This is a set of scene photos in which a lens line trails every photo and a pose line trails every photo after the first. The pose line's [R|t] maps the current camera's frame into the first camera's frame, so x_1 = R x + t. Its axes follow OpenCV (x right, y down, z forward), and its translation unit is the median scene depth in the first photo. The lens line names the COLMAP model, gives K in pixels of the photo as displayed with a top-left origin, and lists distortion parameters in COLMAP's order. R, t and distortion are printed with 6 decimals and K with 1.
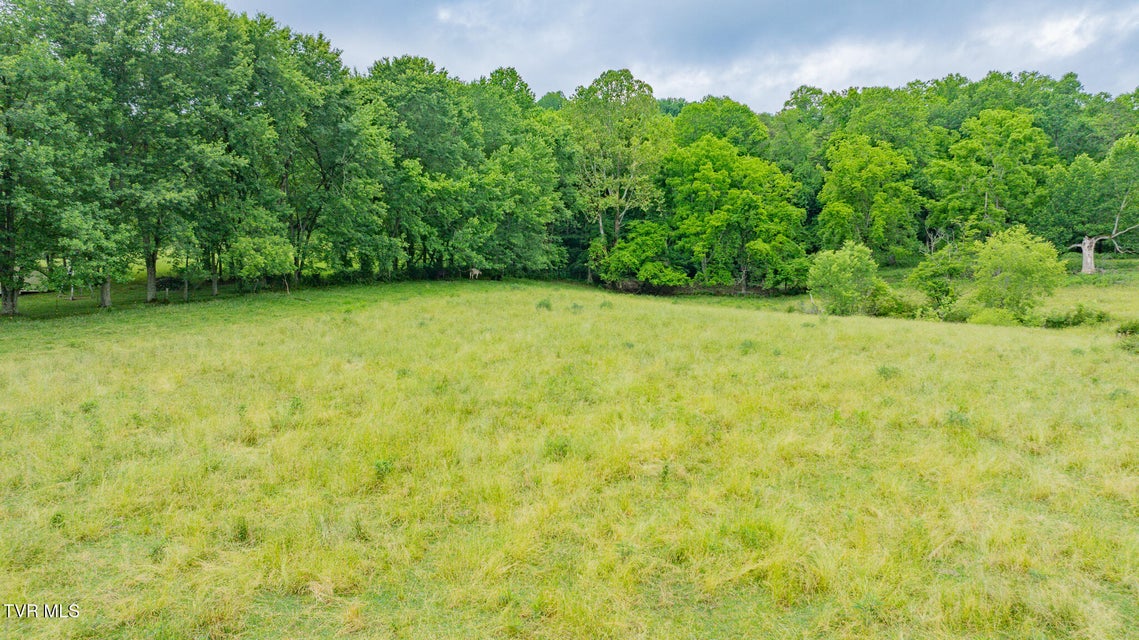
lens RADIAL K [[802.8, 0, 570.2], [0, 802.8, 317.9], [0, 0, 1]] dist [-0.025838, 0.028737]
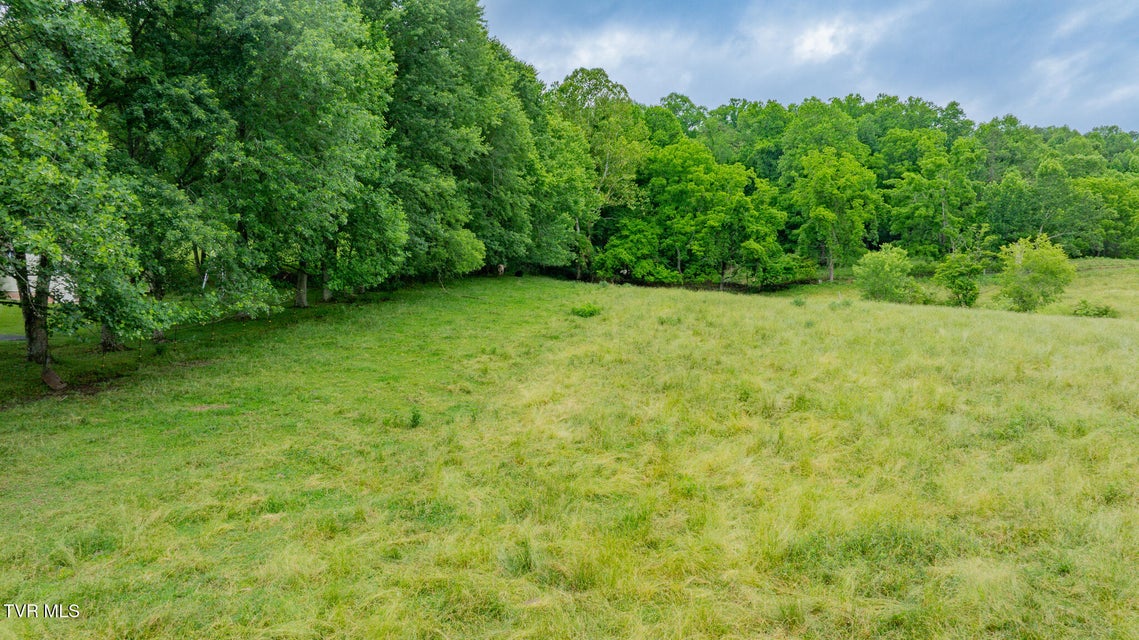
lens RADIAL K [[802.8, 0, 577.7], [0, 802.8, 320.6], [0, 0, 1]] dist [-0.025838, 0.028737]
pose [[0.957163, -0.010696, 0.289352, -0.284545], [0.007838, 0.999908, 0.011035, -0.003230], [-0.289444, -0.008294, 0.957159, 0.040165]]
